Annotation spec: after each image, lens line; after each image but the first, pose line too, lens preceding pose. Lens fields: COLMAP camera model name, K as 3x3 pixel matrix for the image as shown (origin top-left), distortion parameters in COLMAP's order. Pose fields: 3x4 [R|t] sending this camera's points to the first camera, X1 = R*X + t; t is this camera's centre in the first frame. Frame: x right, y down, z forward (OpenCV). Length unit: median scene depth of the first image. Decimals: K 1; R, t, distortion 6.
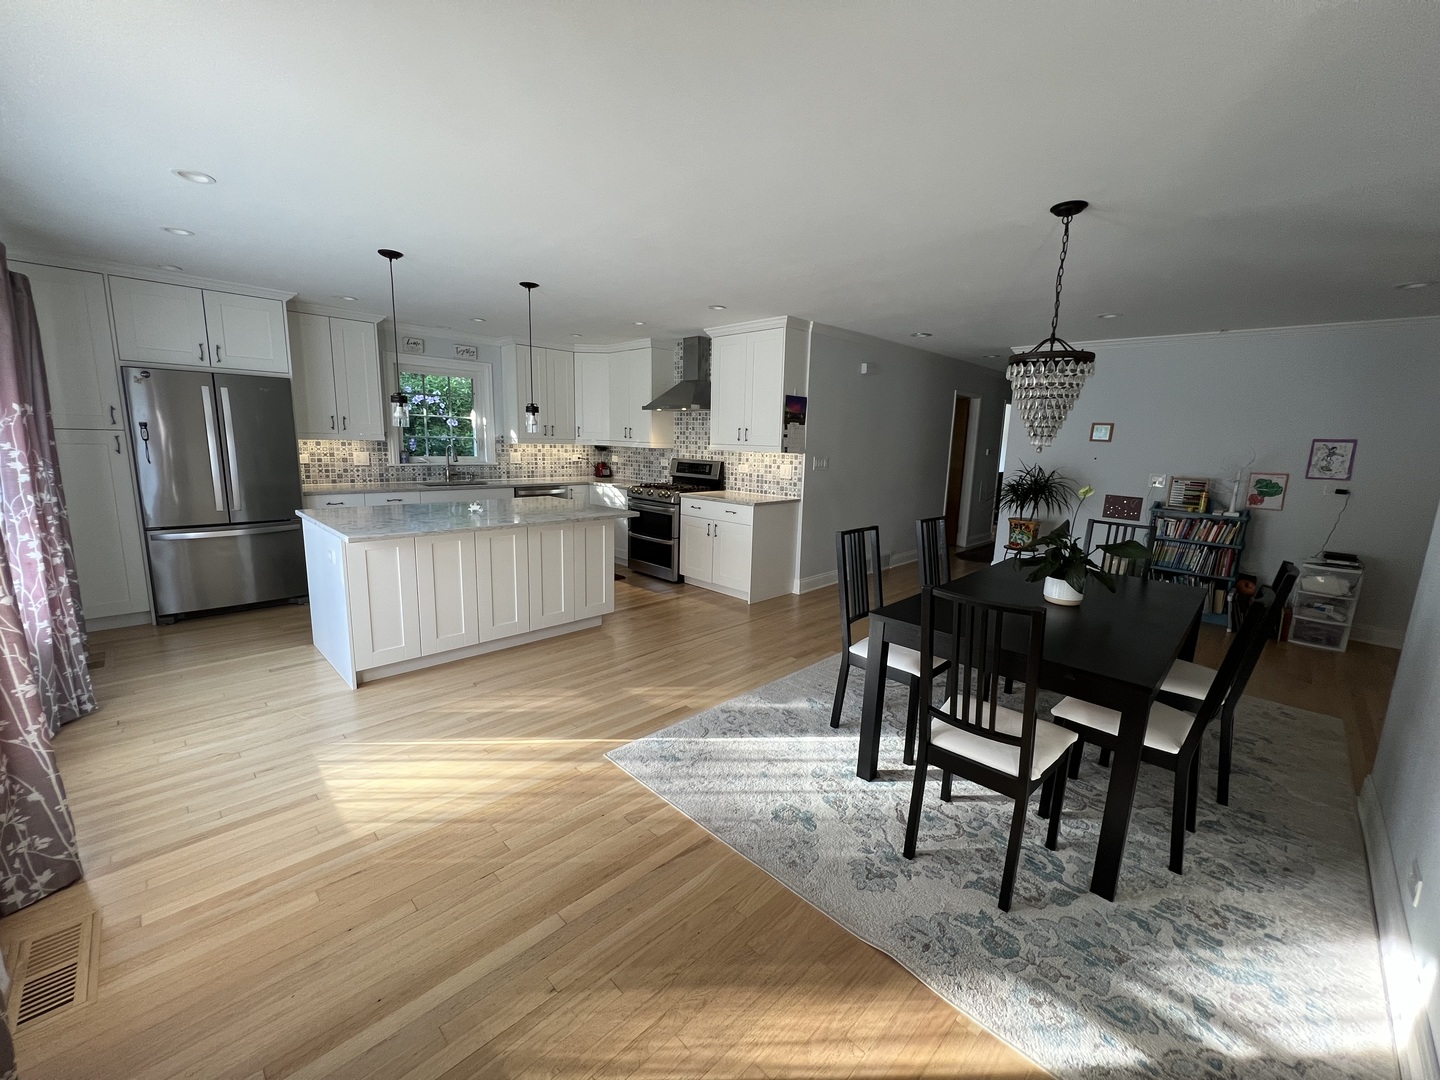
lens RADIAL K [[571.2, 0, 720.3], [0, 571.2, 537.2], [0, 0, 1]] dist [0.001354, 0.000046]
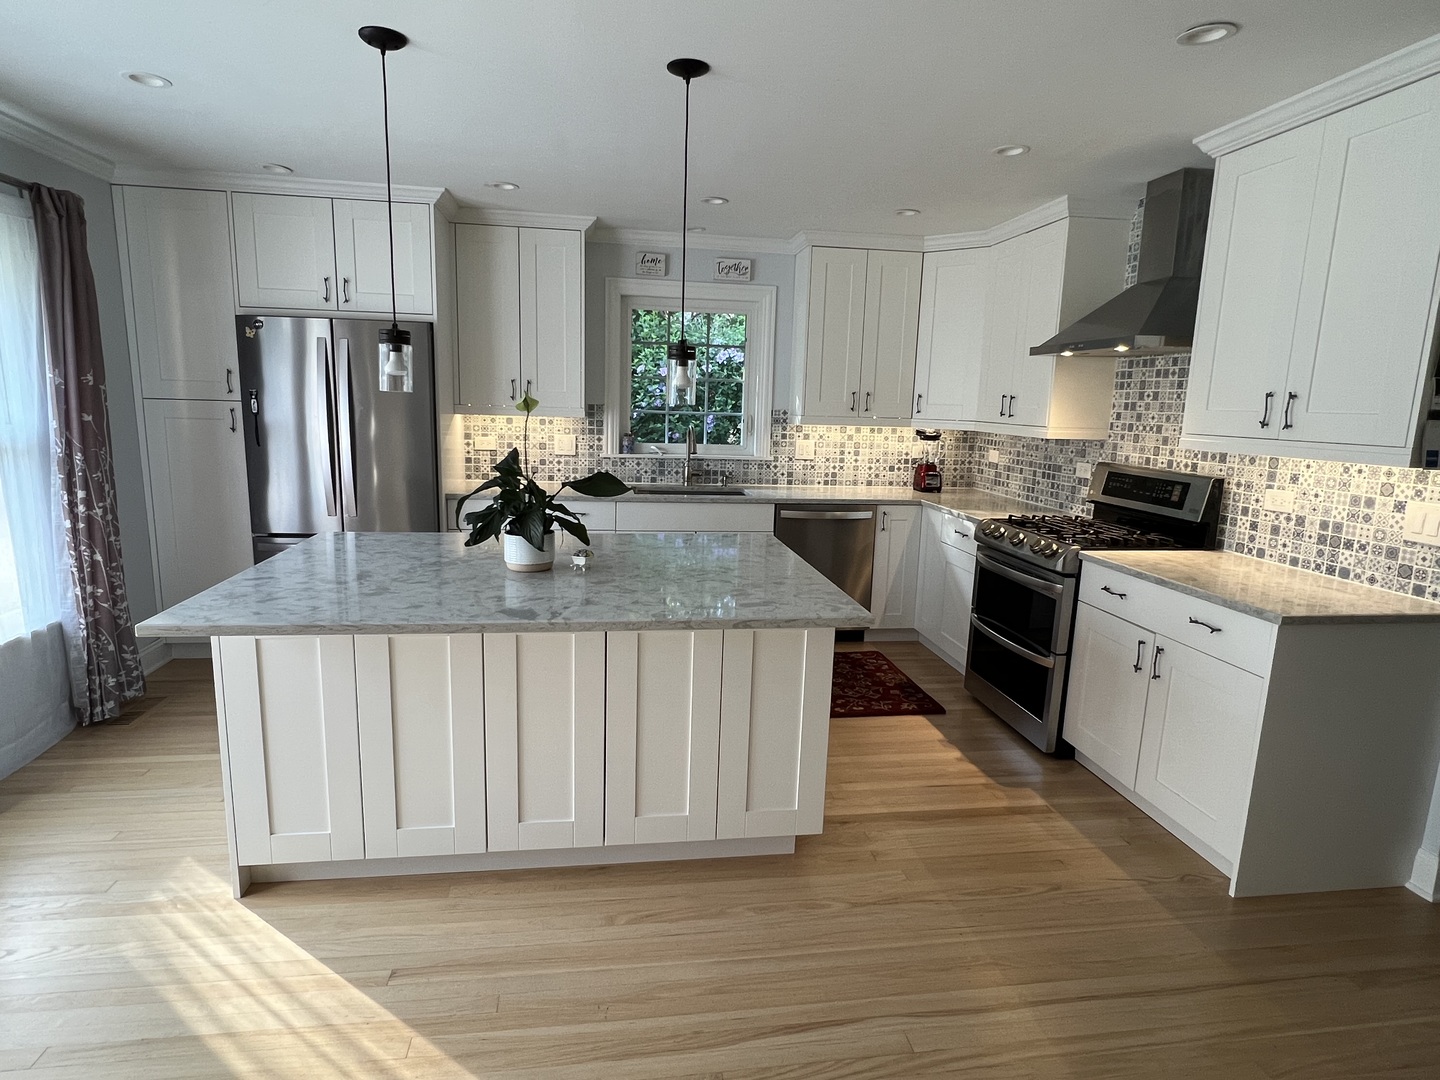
lens RADIAL K [[781.8, 0, 720.0], [0, 781.8, 540.0], [0, 0, 1]] dist [-0.002723, -0.000230]
pose [[0.799899, 0.102009, -0.591401, 0.052567], [-0.109610, 0.993705, 0.023148, -0.066616], [0.590039, 0.046308, 0.806045, 0.374774]]
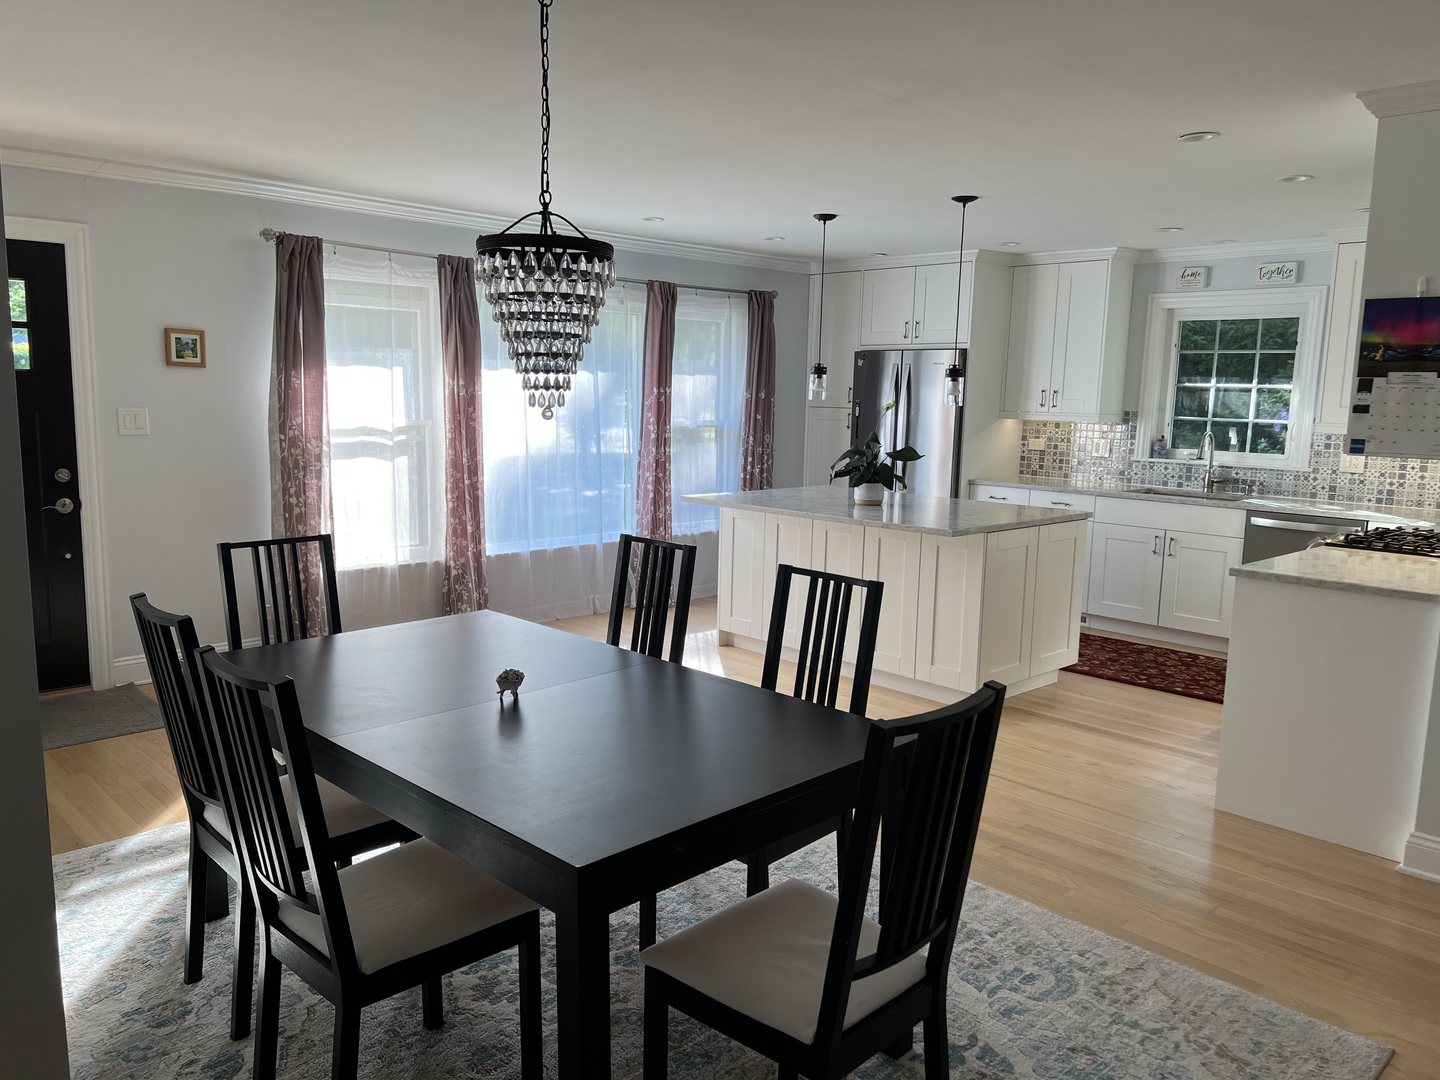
lens RADIAL K [[1054.6, 0, 720.0], [0, 1054.6, 540.0], [0, 0, 1]] dist [-0.002896, -0.004284]
pose [[-0.017308, 0.113945, -0.993336, 0.685138], [-0.190019, 0.975004, 0.115153, -0.082875], [0.981628, 0.190746, 0.004776, 0.527100]]
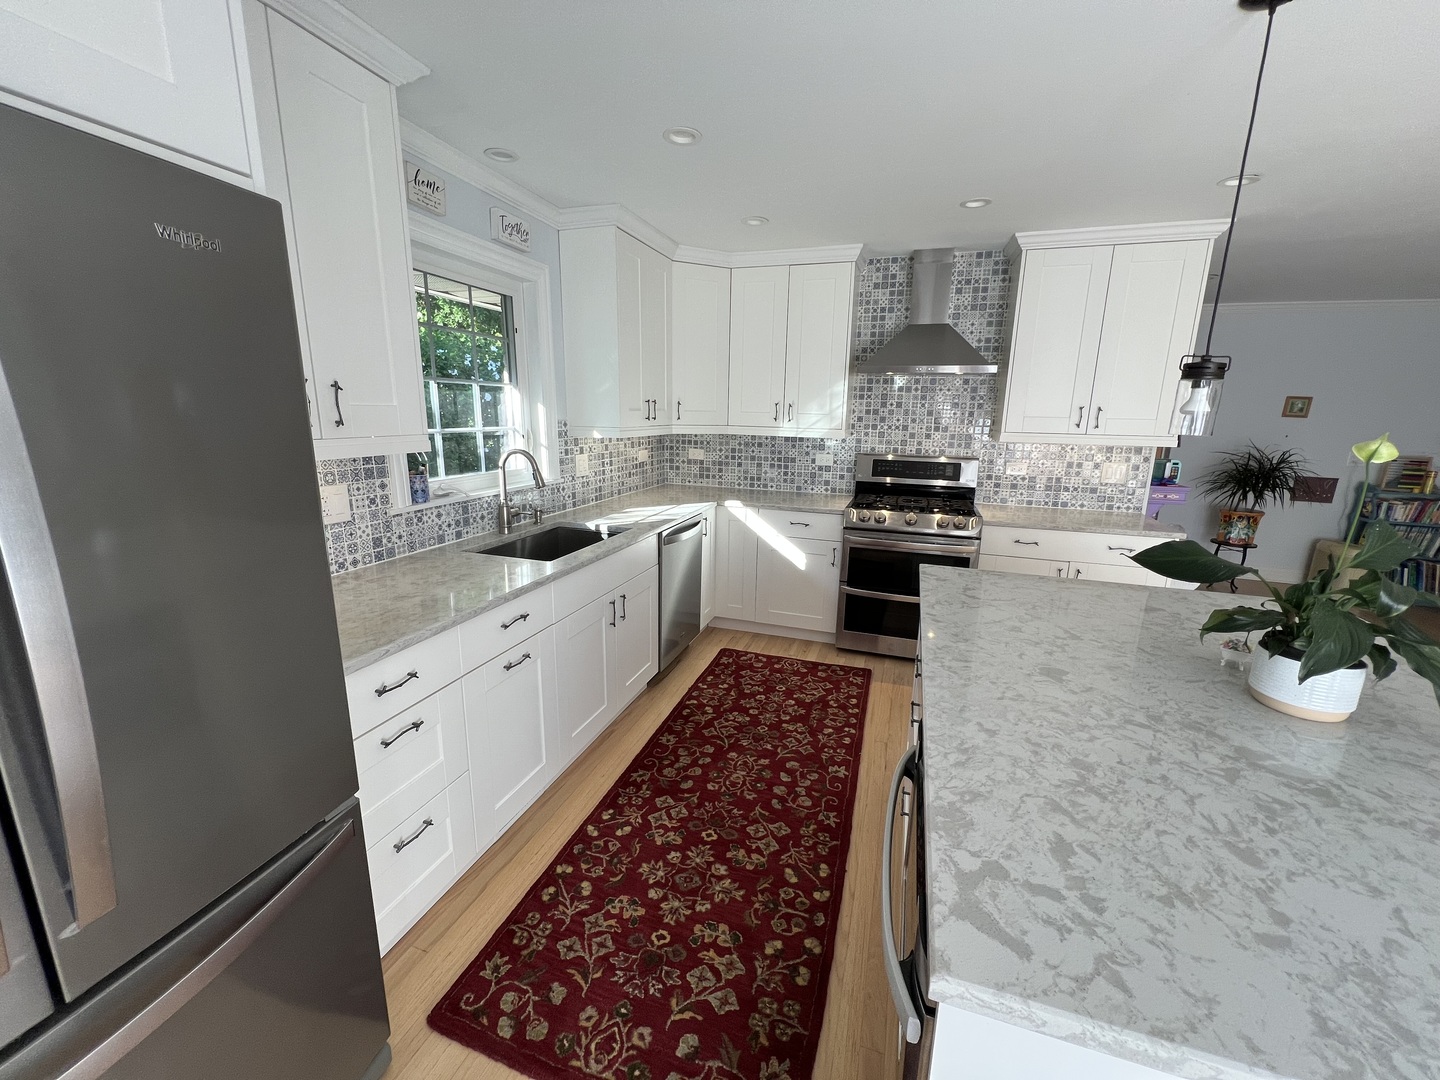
lens RADIAL K [[570.4, 0, 713.4], [0, 570.4, 536.4], [0, 0, 1]] dist [-0.016043, -0.000042]
pose [[0.900127, -0.105079, 0.422764, -0.547574], [0.081109, 0.993928, 0.074350, -0.120677], [-0.428010, -0.032634, 0.903185, 0.574465]]
